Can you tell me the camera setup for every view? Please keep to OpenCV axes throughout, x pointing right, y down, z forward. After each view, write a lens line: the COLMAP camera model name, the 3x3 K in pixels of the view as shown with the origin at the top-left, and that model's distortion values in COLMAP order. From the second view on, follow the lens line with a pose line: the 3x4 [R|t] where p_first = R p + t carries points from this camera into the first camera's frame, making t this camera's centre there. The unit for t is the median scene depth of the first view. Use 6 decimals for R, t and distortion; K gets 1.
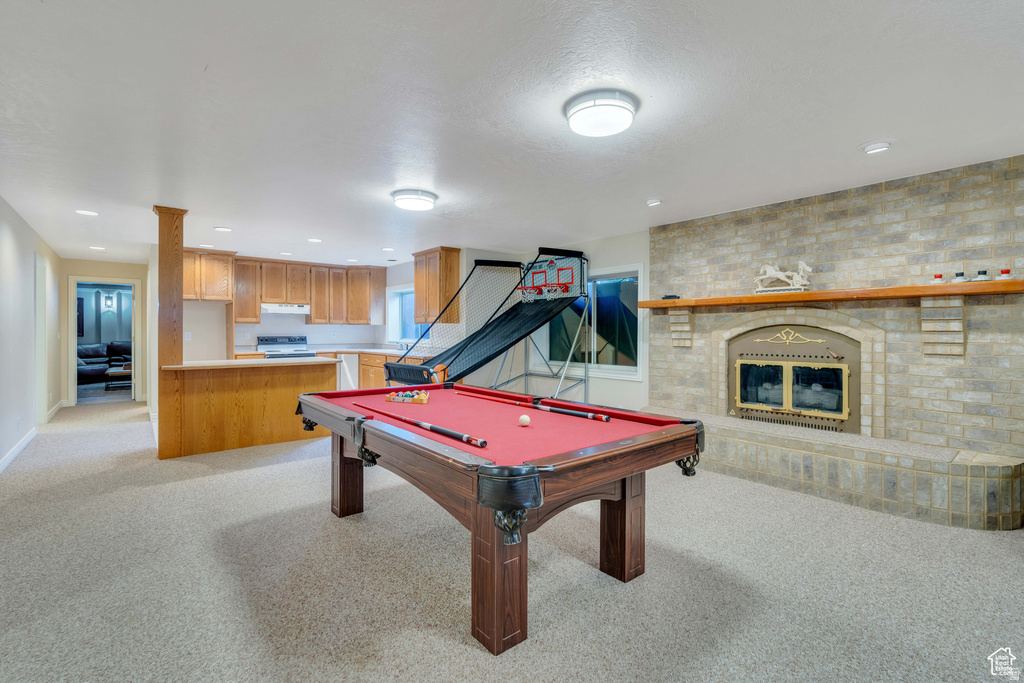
lens RADIAL K [[462.7, 0, 512.9], [0, 462.7, 332.9], [0, 0, 1]] dist [-0.006230, 0.000476]
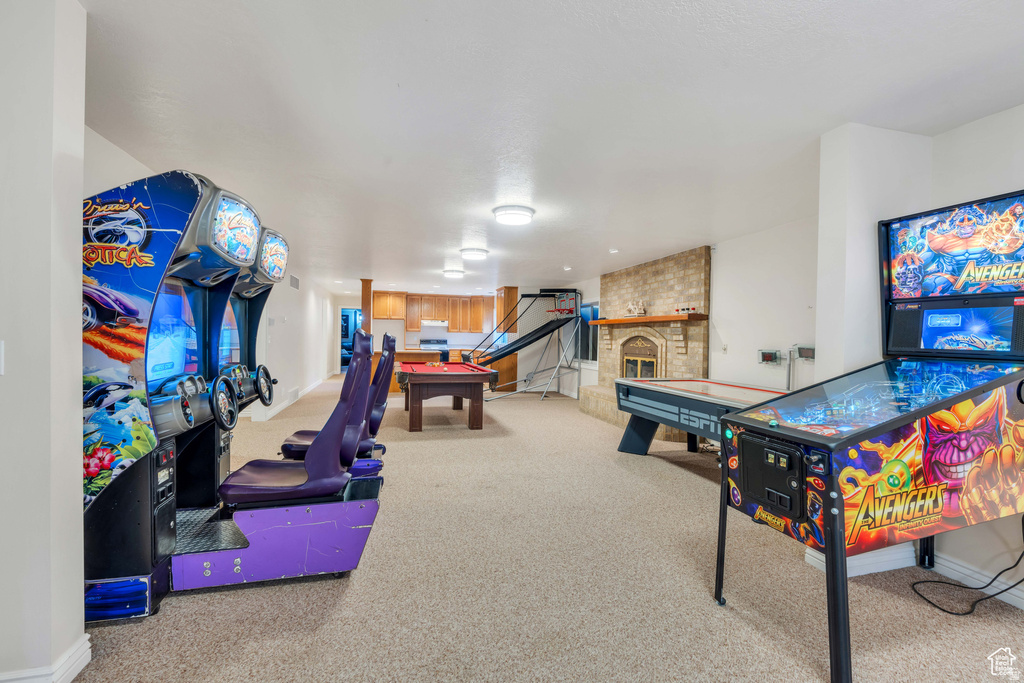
lens RADIAL K [[462.7, 0, 505.6], [0, 462.7, 342.7], [0, 0, 1]] dist [-0.006230, 0.000476]
pose [[0.901014, 0.020383, -0.433311, 0.540525], [-0.019366, 0.999790, 0.006761, 0.003353], [0.433358, 0.002299, 0.901219, -0.463042]]
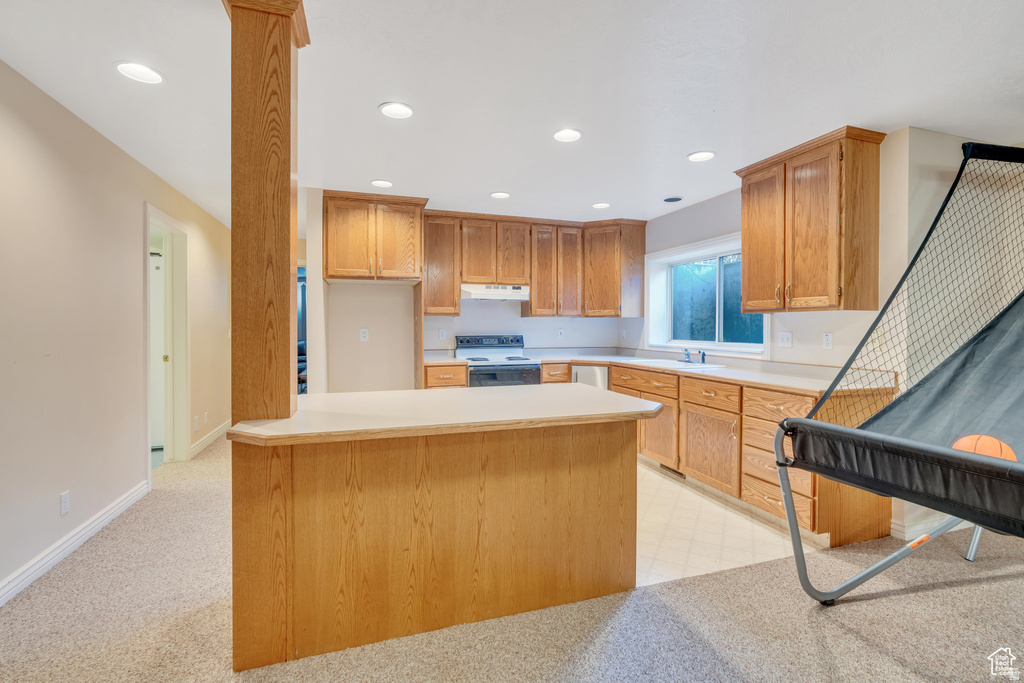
lens RADIAL K [[462.7, 0, 513.3], [0, 462.7, 332.1], [0, 0, 1]] dist [-0.006230, 0.000476]
pose [[0.932383, 0.005280, -0.361433, -0.274793], [-0.002758, 0.999968, 0.007495, -0.002762], [0.361461, -0.005991, 0.932368, 0.478658]]
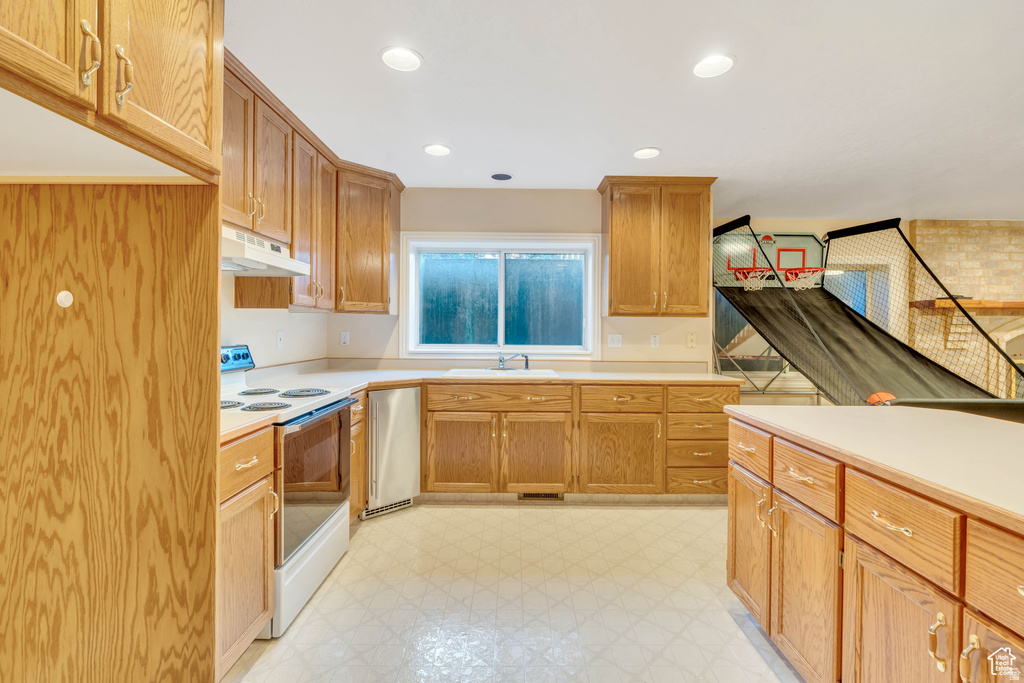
lens RADIAL K [[462.7, 0, 511.9], [0, 462.7, 331.4], [0, 0, 1]] dist [-0.006230, 0.000476]
pose [[0.632353, -0.000786, 0.774680, -0.703748], [-0.004594, 0.999978, 0.004765, -0.005253], [-0.774667, -0.006572, 0.632335, 0.802863]]
